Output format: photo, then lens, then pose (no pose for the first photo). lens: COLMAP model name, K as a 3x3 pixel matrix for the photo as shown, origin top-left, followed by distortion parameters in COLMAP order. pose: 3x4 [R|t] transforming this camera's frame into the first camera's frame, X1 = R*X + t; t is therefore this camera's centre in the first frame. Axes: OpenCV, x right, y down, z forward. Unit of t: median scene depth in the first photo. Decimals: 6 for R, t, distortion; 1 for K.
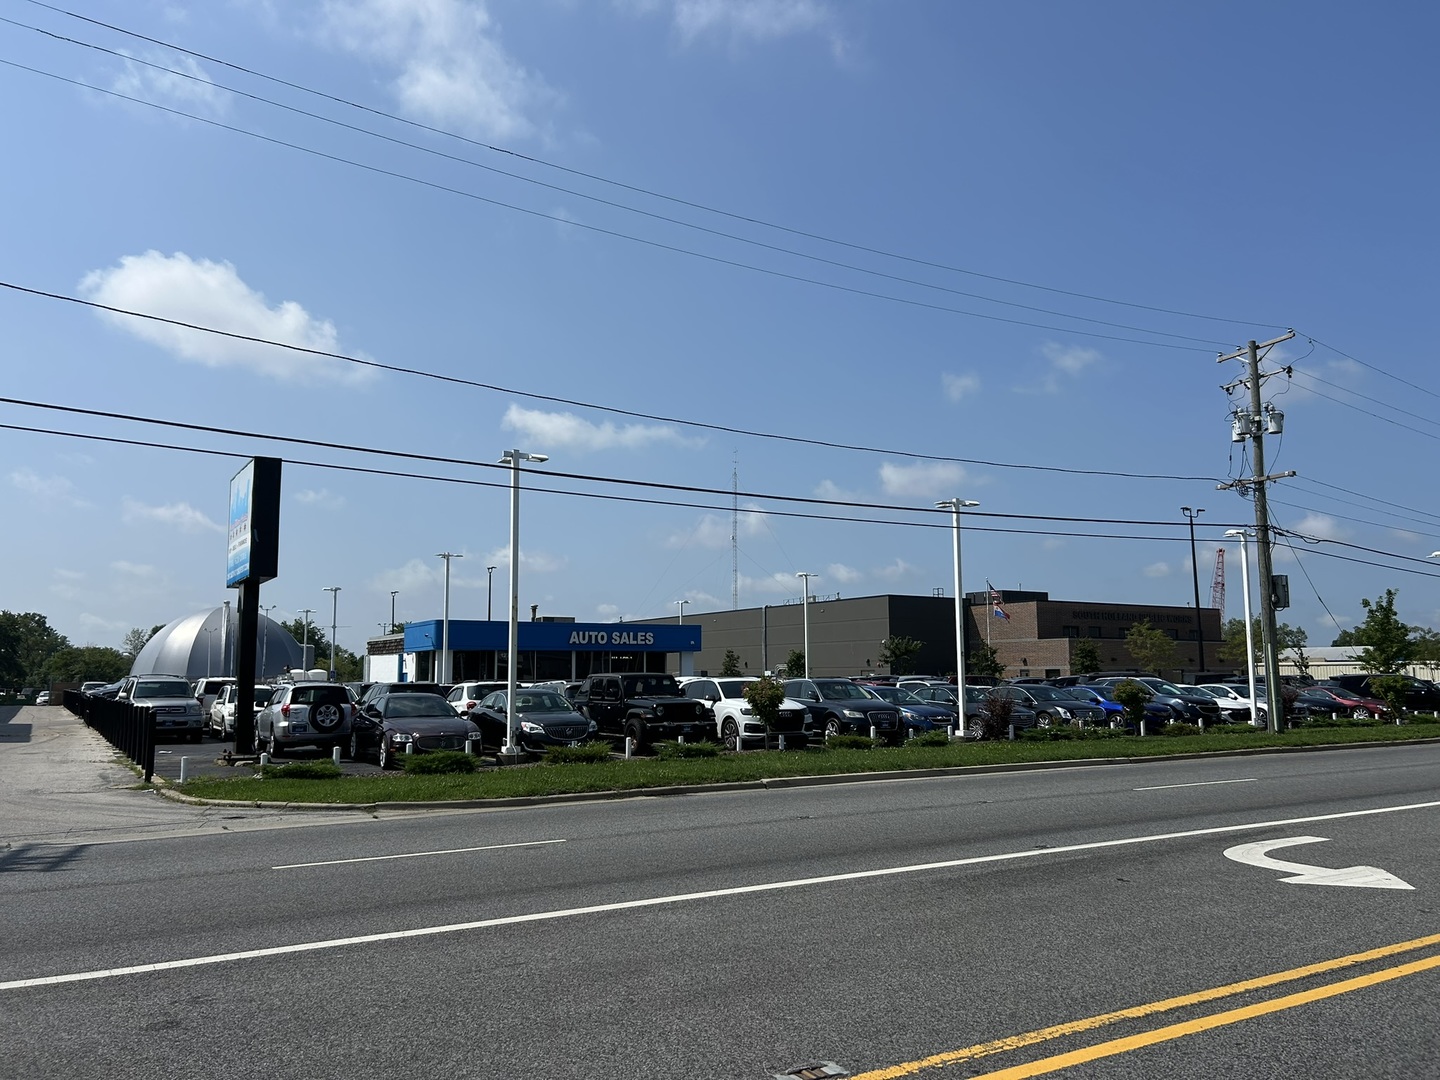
lens RADIAL K [[1189.4, 0, 720.0], [0, 1189.4, 540.0], [0, 0, 1]] dist [0.077849, -0.003074]
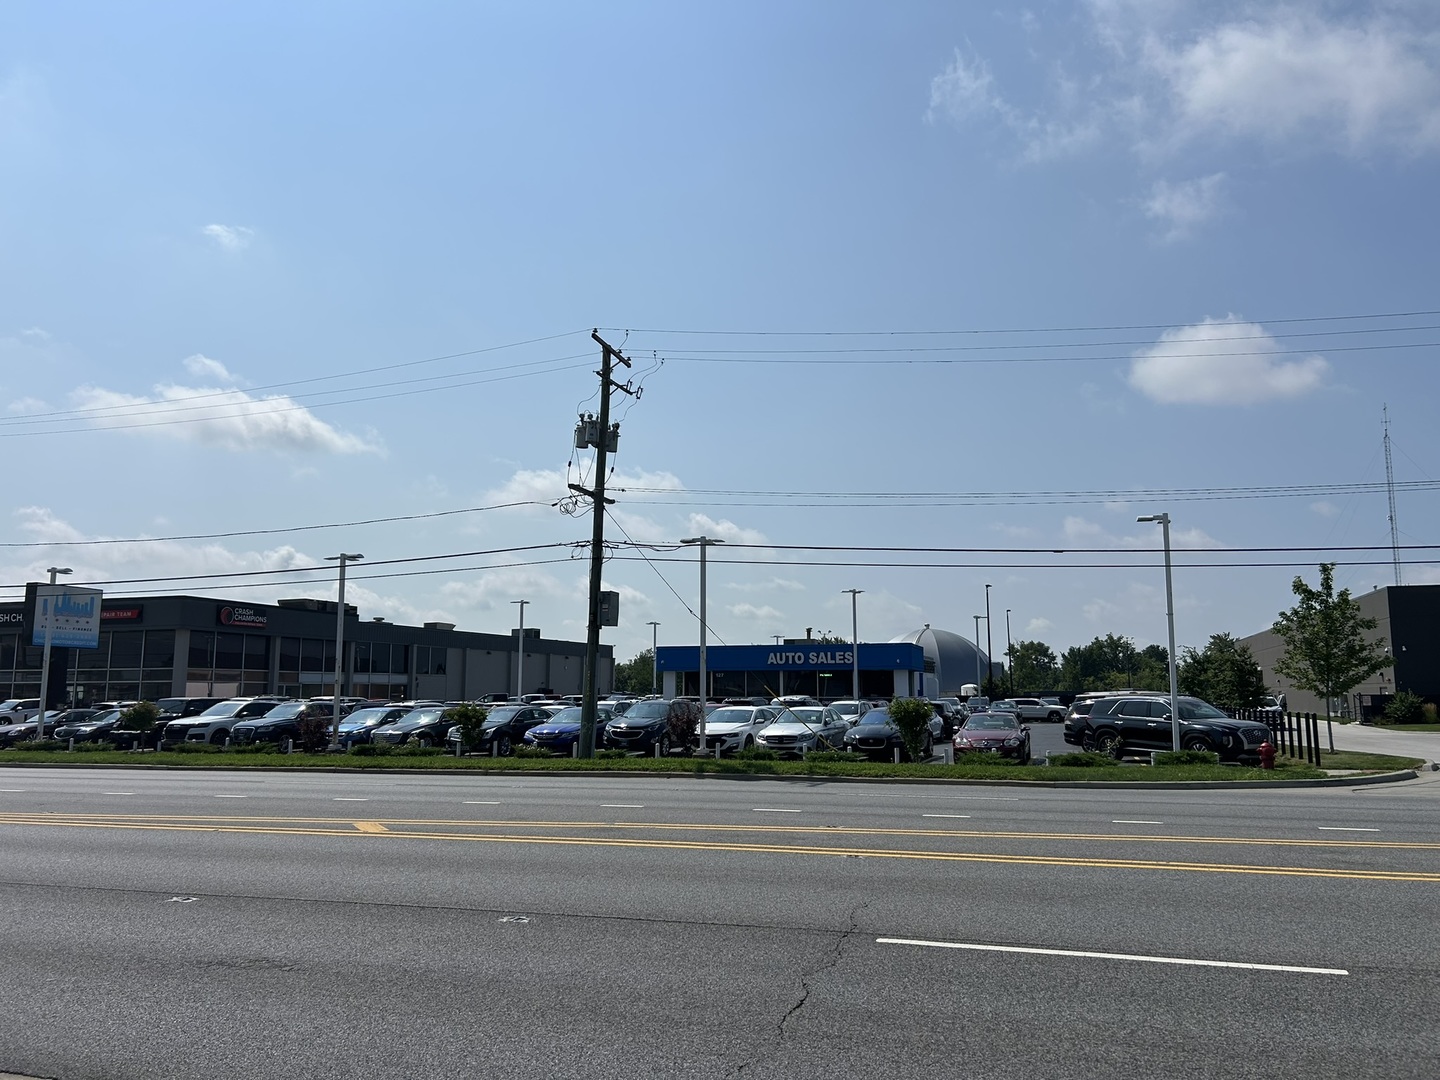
lens RADIAL K [[1101.1, 0, 720.0], [0, 1101.1, 540.0], [0, 0, 1]] dist [0.031063, -0.002441]
pose [[0.637829, -0.098948, -0.763795, 1.231029], [0.086035, 0.994660, -0.057010, 0.046862], [0.765358, -0.029350, 0.642936, 0.541527]]
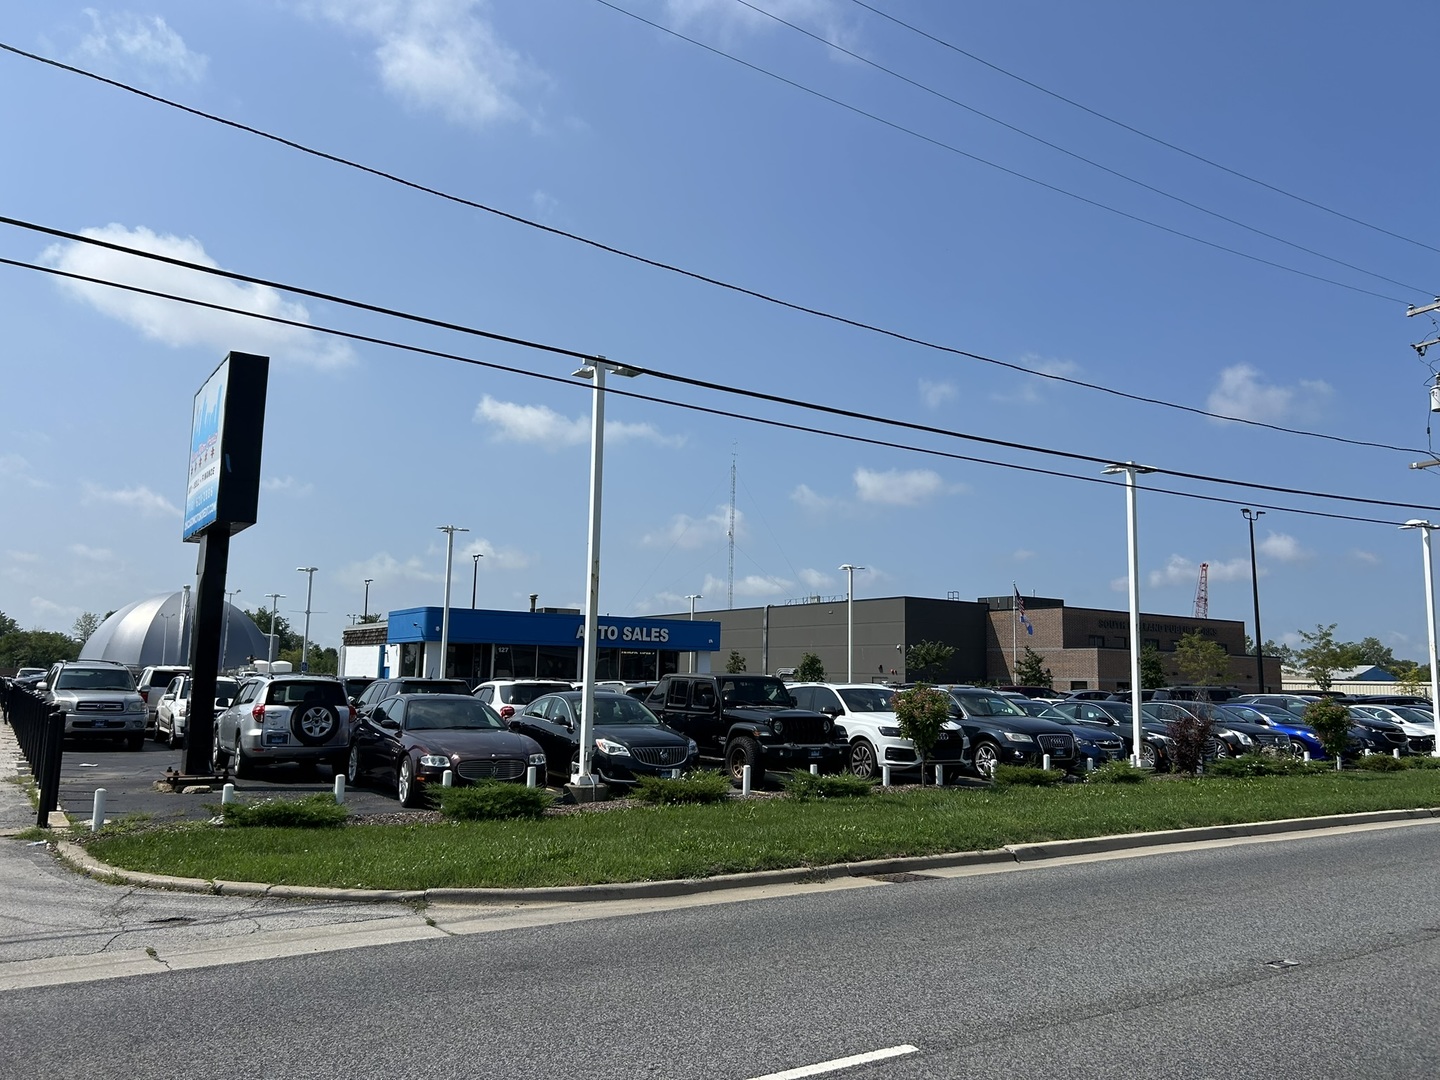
lens RADIAL K [[1179.5, 0, 724.3], [0, 1179.5, 531.1], [0, 0, 1]] dist [0.072423, 0.001123]
pose [[0.999043, 0.030011, 0.031832, -0.086860], [-0.029666, 0.999496, -0.011258, 0.026012], [-0.032154, 0.010303, 0.999430, 0.220684]]
